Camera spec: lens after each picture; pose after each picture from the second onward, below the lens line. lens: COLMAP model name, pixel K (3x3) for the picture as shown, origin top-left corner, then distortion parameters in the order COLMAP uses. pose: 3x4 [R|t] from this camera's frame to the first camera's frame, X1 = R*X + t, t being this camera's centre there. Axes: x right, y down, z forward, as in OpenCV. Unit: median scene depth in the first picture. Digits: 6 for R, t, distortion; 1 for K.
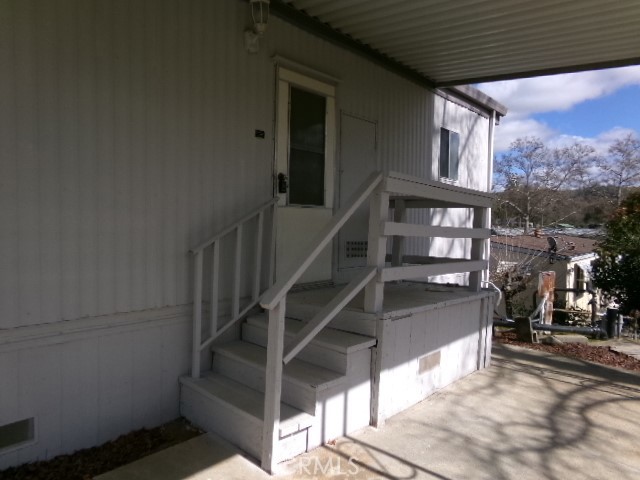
lens RADIAL K [[435.4, 0, 320.0], [0, 435.4, 240.0], [0, 0, 1]] dist [-0.053895, 0.063539]
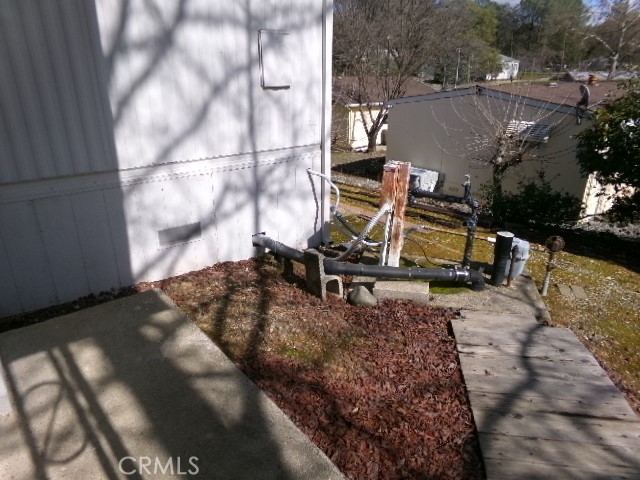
lens RADIAL K [[435.4, 0, 320.0], [0, 435.4, 240.0], [0, 0, 1]] dist [-0.053895, 0.063539]
pose [[0.990739, 0.009131, -0.135473, 0.554297], [0.034127, 0.948963, 0.313534, -0.010859], [0.131422, -0.315254, 0.939863, 0.479854]]
